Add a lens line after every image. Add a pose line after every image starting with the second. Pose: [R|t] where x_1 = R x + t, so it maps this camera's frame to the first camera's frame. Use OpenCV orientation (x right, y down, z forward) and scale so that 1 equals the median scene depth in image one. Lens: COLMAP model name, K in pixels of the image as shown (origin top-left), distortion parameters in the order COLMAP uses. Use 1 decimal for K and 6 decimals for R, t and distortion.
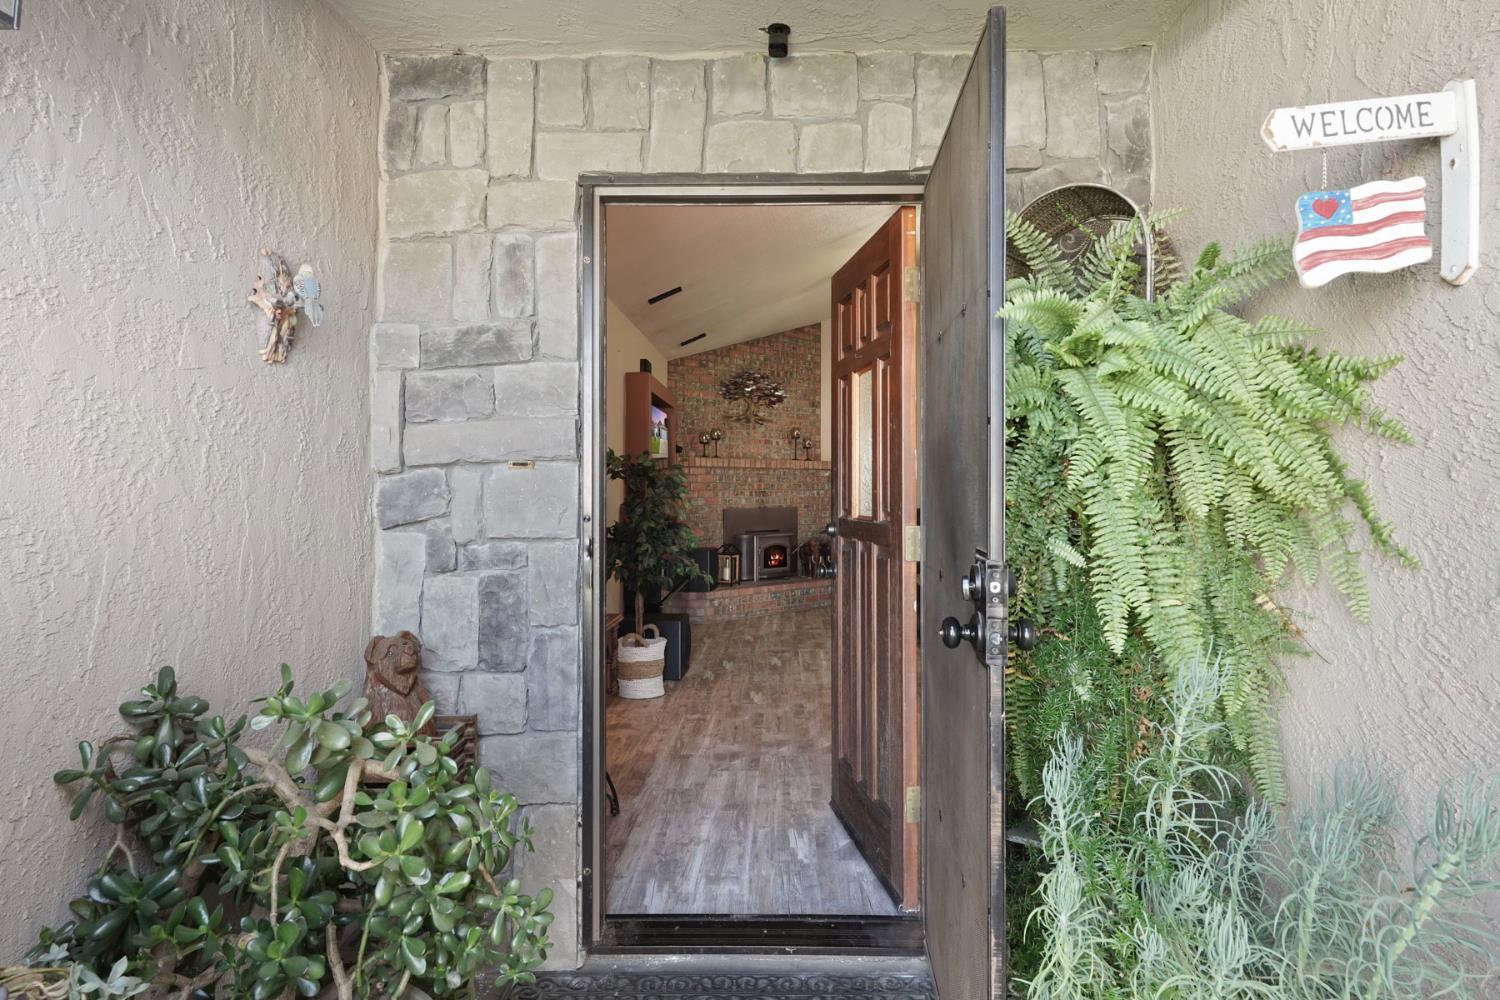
lens RADIAL K [[938.9, 0, 751.9], [0, 938.9, 483.3], [0, 0, 1]] dist [-0.000200, -0.000015]
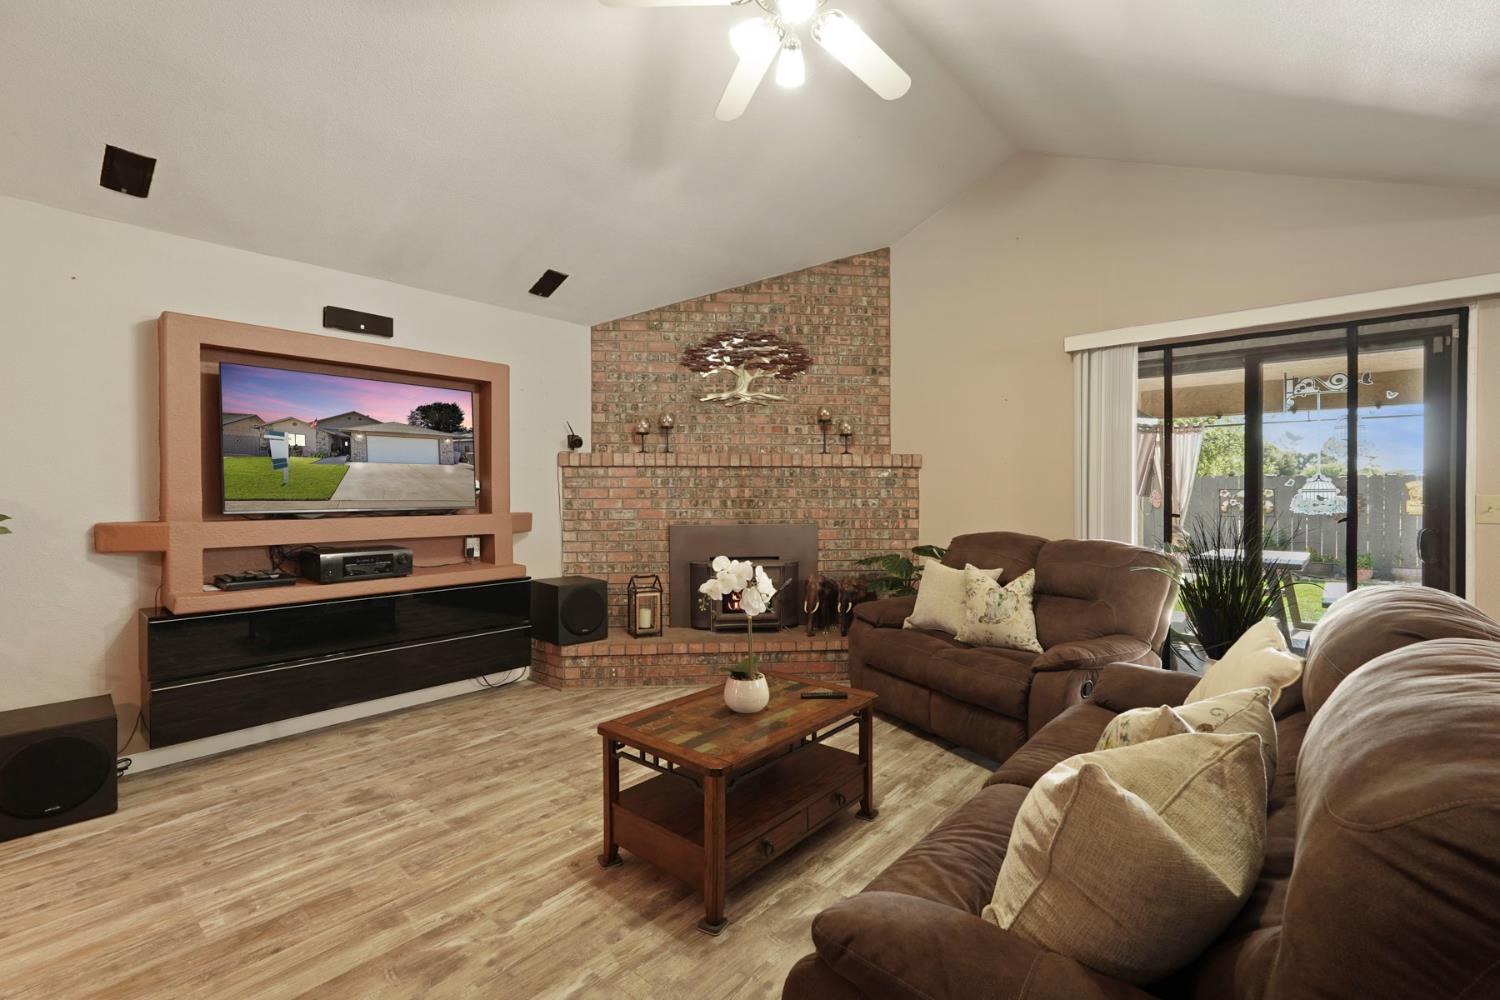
lens RADIAL K [[662.3, 0, 748.6], [0, 662.3, 501.9], [0, 0, 1]] dist [-0.017786, 0.009181]
pose [[0.778886, 0.004933, -0.627146, 0.321062], [0.004430, 0.999901, 0.013366, 0.003496], [0.627150, -0.013189, 0.778787, 0.627650]]
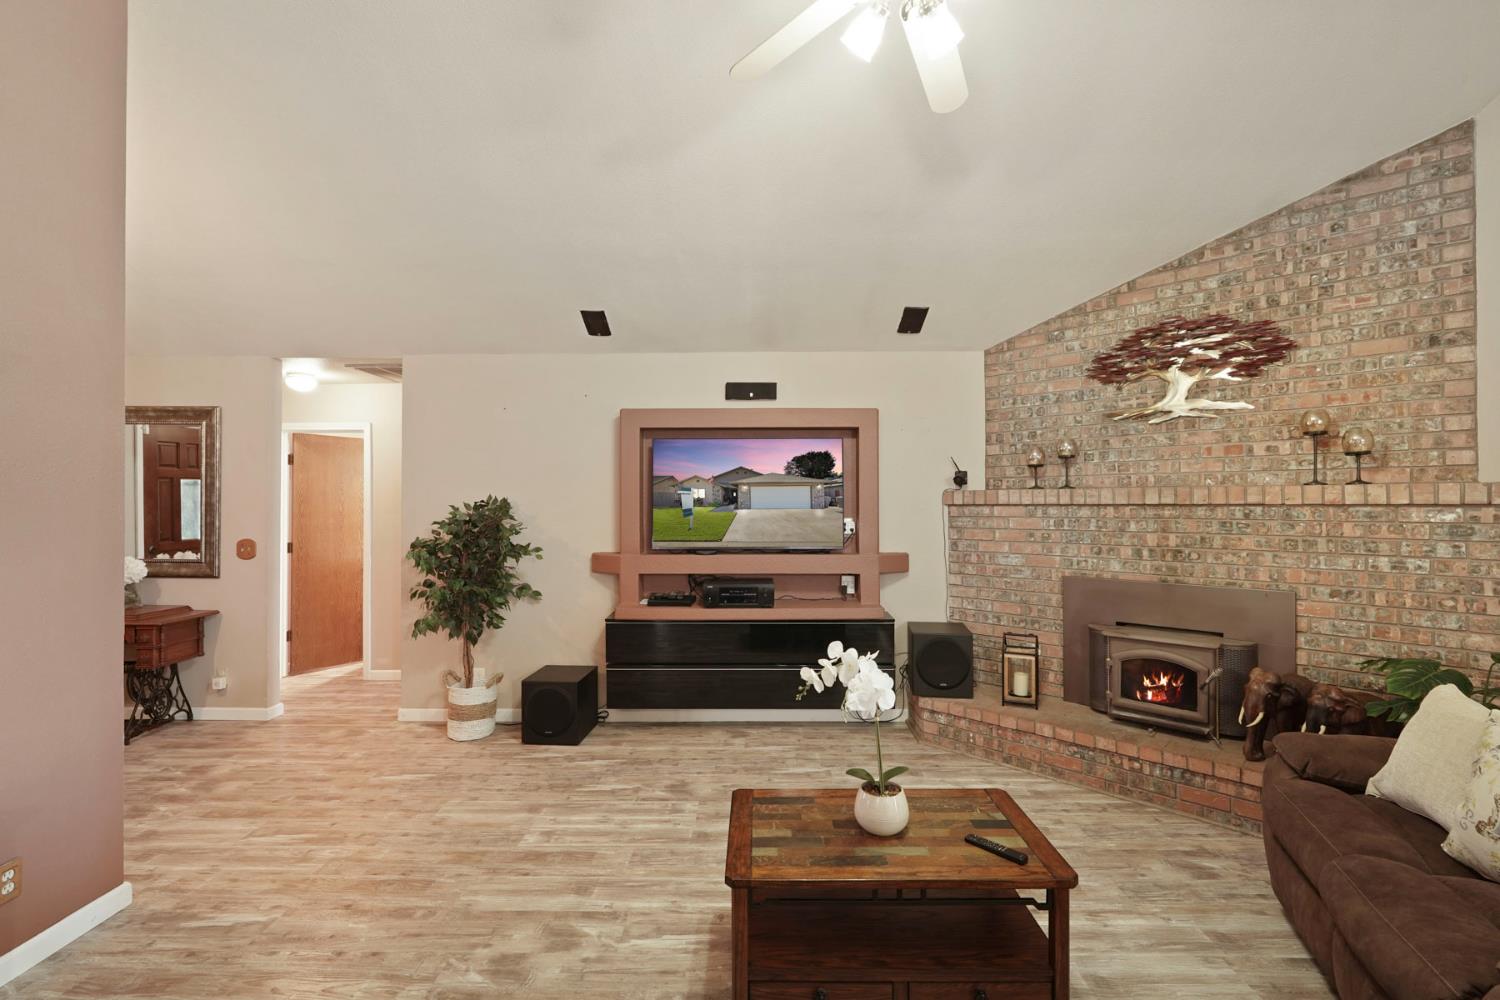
lens RADIAL K [[676.7, 0, 748.6], [0, 676.7, 497.7], [0, 0, 1]] dist [-0.016149, 0.008701]
pose [[0.016506, -0.010883, -0.999805, 0.376547], [0.003817, 0.999934, -0.010821, -0.016877], [0.999856, -0.003637, 0.016547, 0.772153]]
